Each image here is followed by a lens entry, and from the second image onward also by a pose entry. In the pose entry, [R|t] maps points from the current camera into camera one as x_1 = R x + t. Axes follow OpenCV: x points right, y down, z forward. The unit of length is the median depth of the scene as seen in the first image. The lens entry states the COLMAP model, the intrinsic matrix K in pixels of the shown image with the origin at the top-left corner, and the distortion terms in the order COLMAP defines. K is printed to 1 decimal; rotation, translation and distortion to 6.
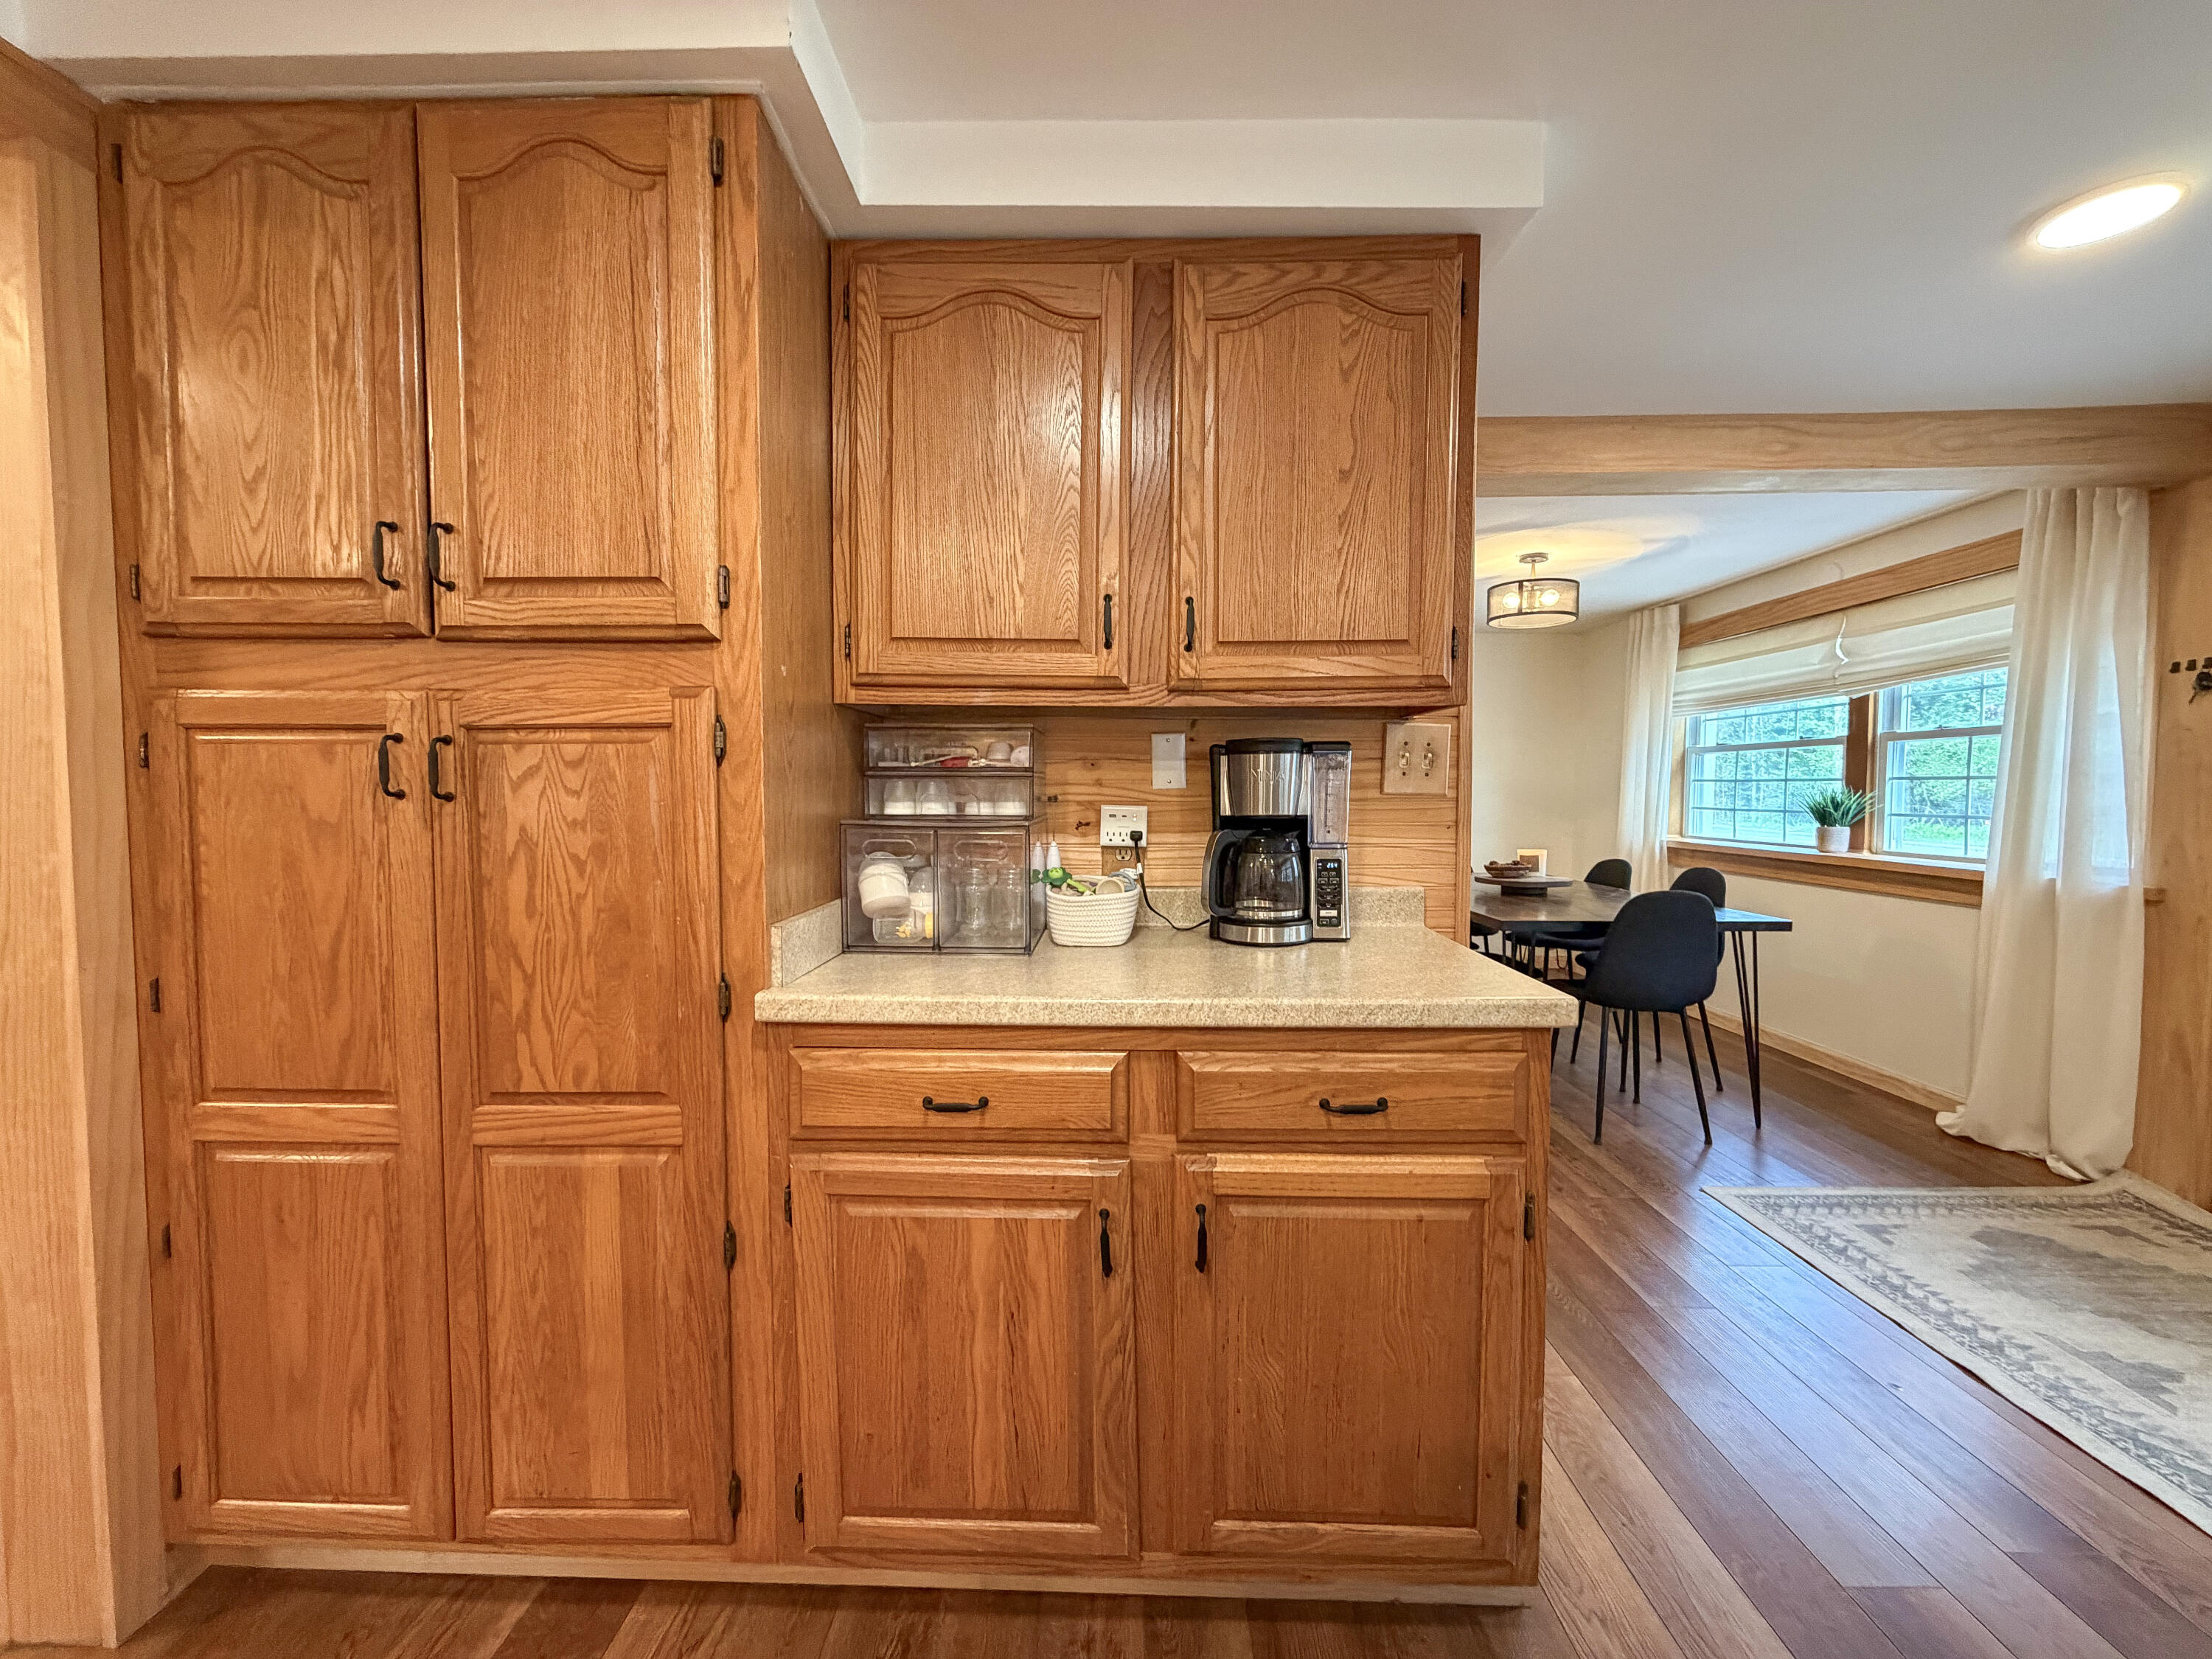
lens RADIAL K [[885.0, 0, 1098.3], [0, 885.0, 829.2], [0, 0, 1]] dist [-0.002156, 0.000010]
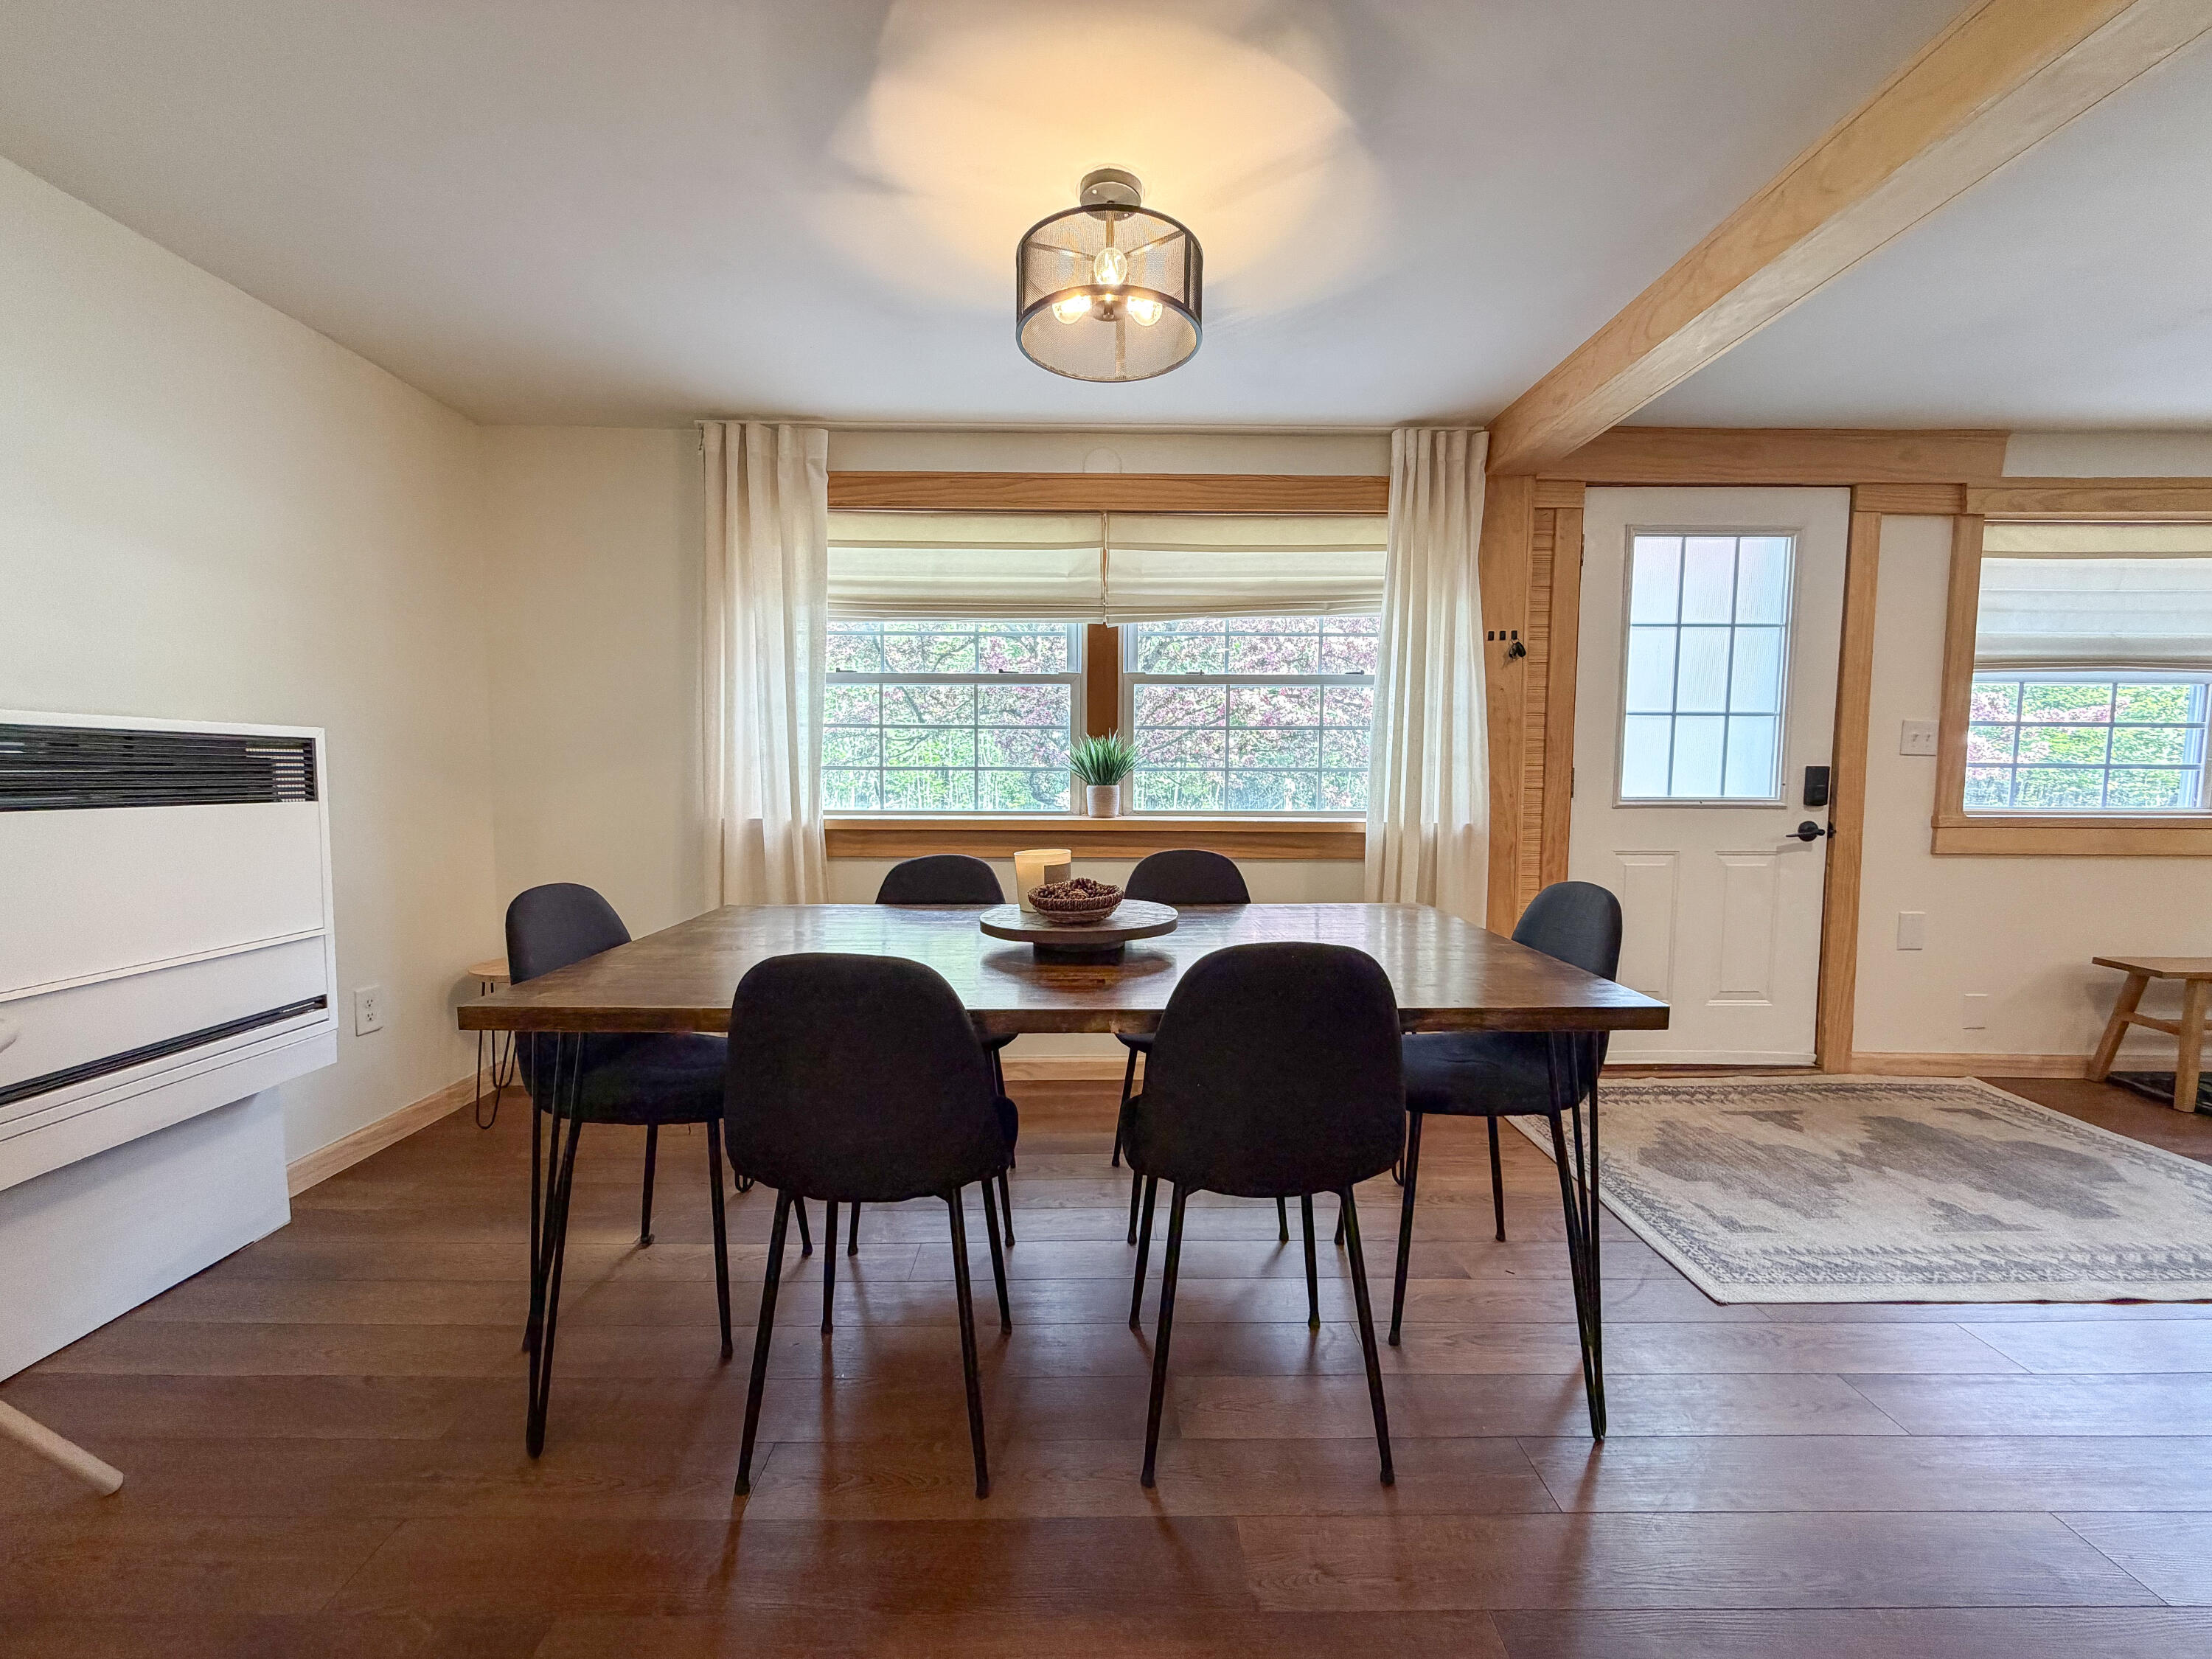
lens RADIAL K [[885.0, 0, 1098.3], [0, 885.0, 829.2], [0, 0, 1]] dist [-0.002156, 0.000010]
pose [[-0.028560, -0.076608, 0.996652, 0.039717], [0.042305, 0.996073, 0.077776, -0.044375], [-0.998696, 0.044385, -0.025207, 1.763660]]
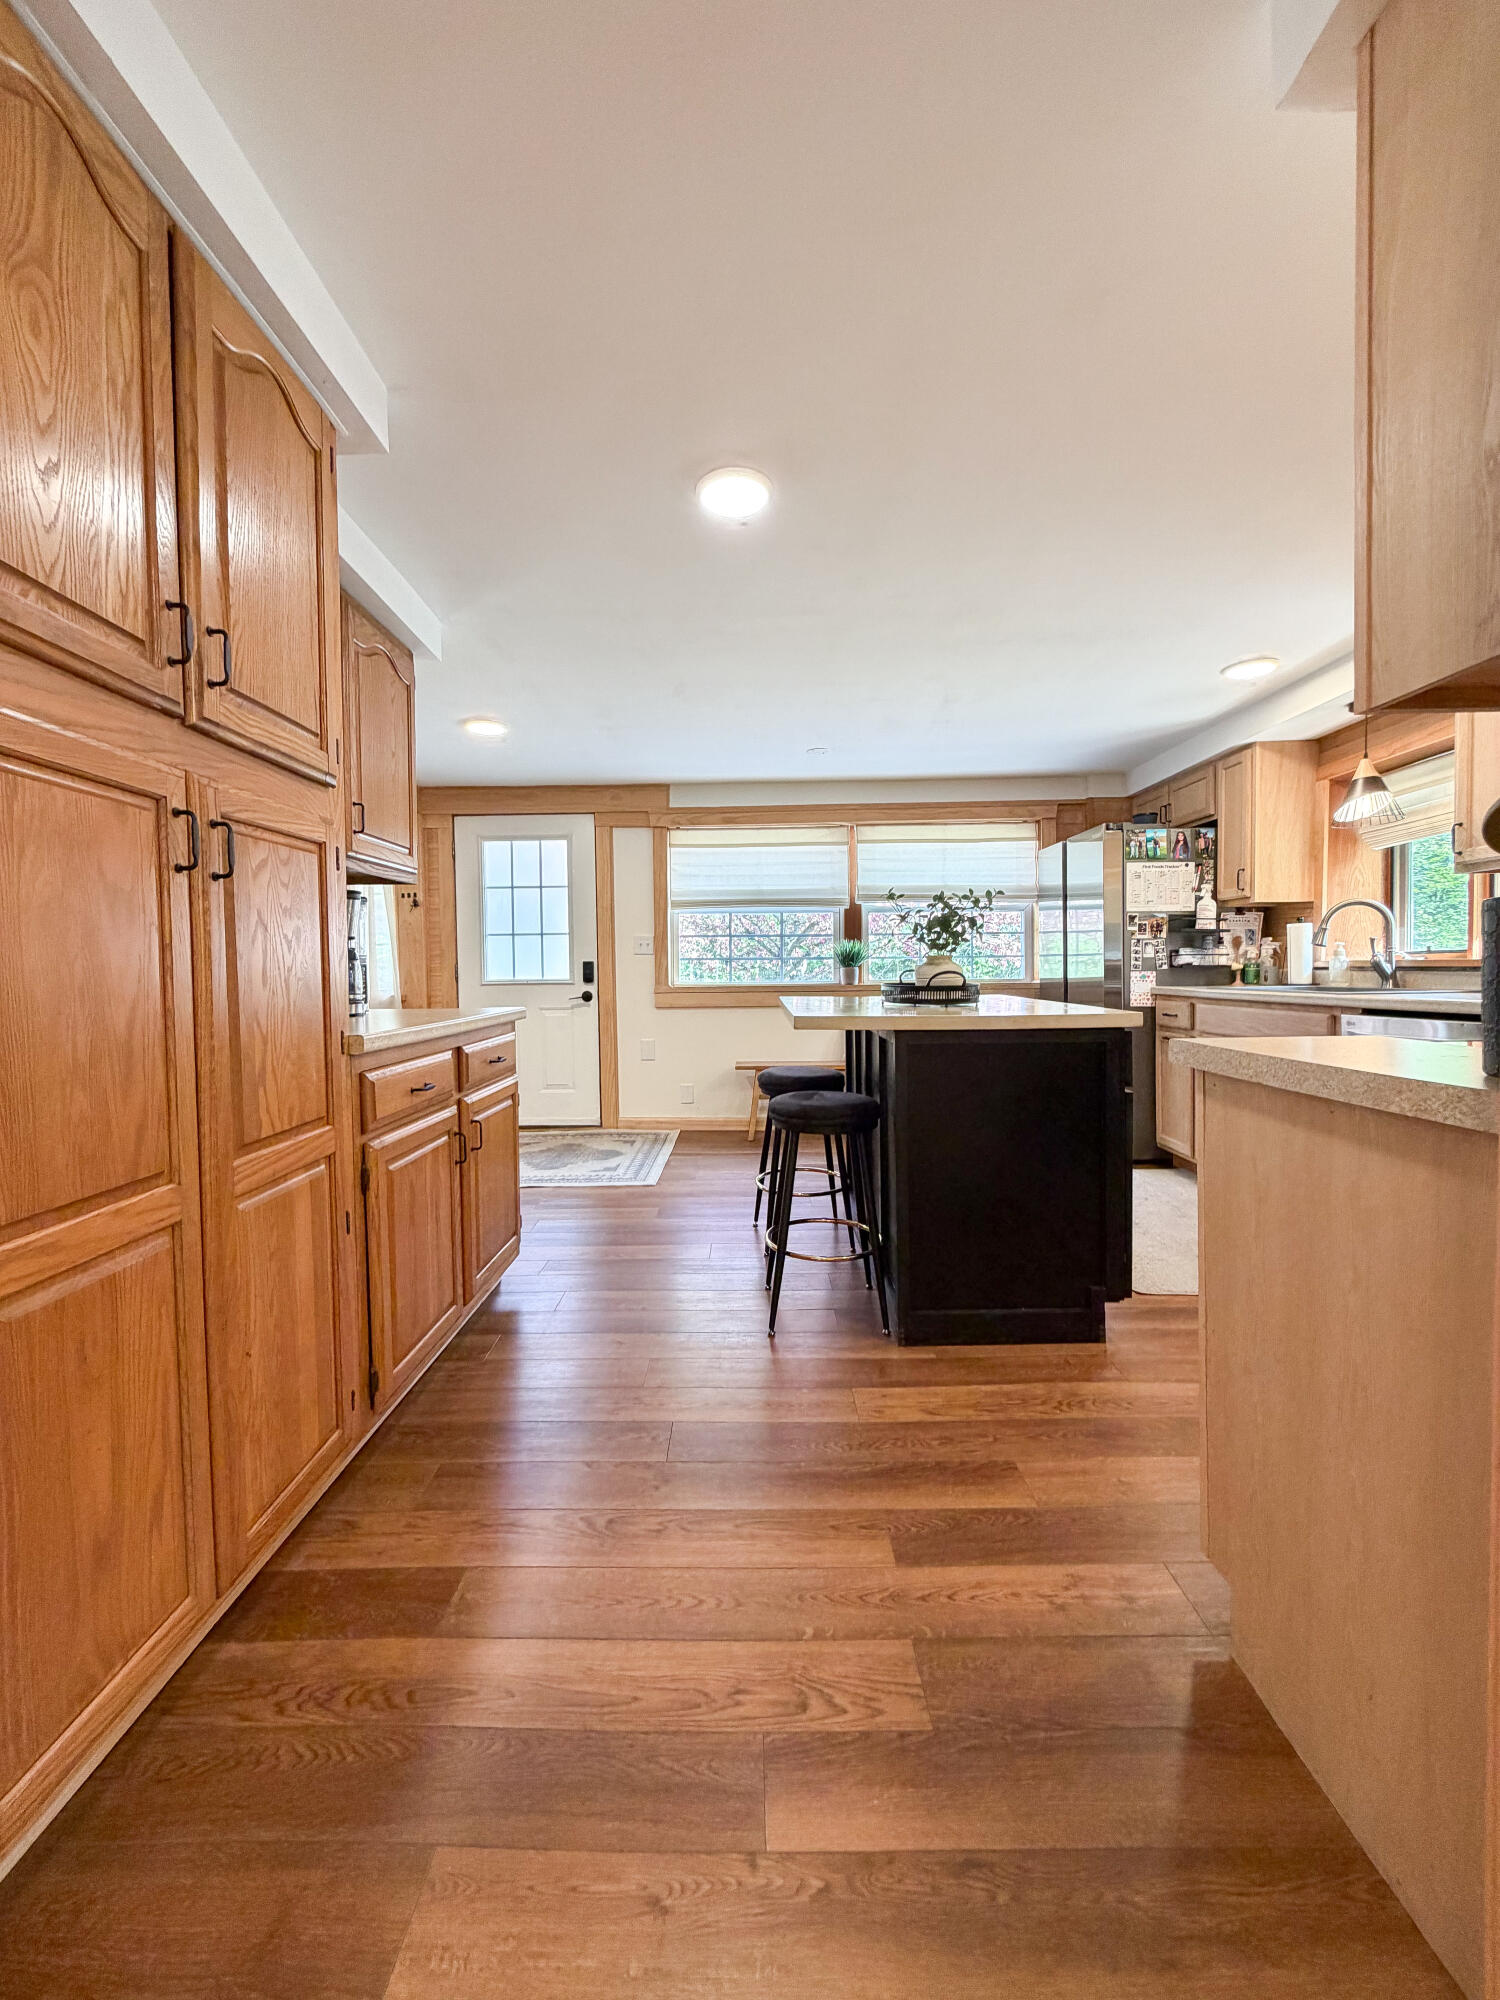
lens RADIAL K [[797.9, 0, 750.0], [0, 797.9, 1000.0], [0, 0, 1]] dist [-0.002318, -0.000140]
pose [[-0.021562, -0.037552, 0.999062, -0.925194], [0.059505, 0.997475, 0.038777, 0.061700], [-0.997995, 0.060285, -0.019273, 0.200452]]
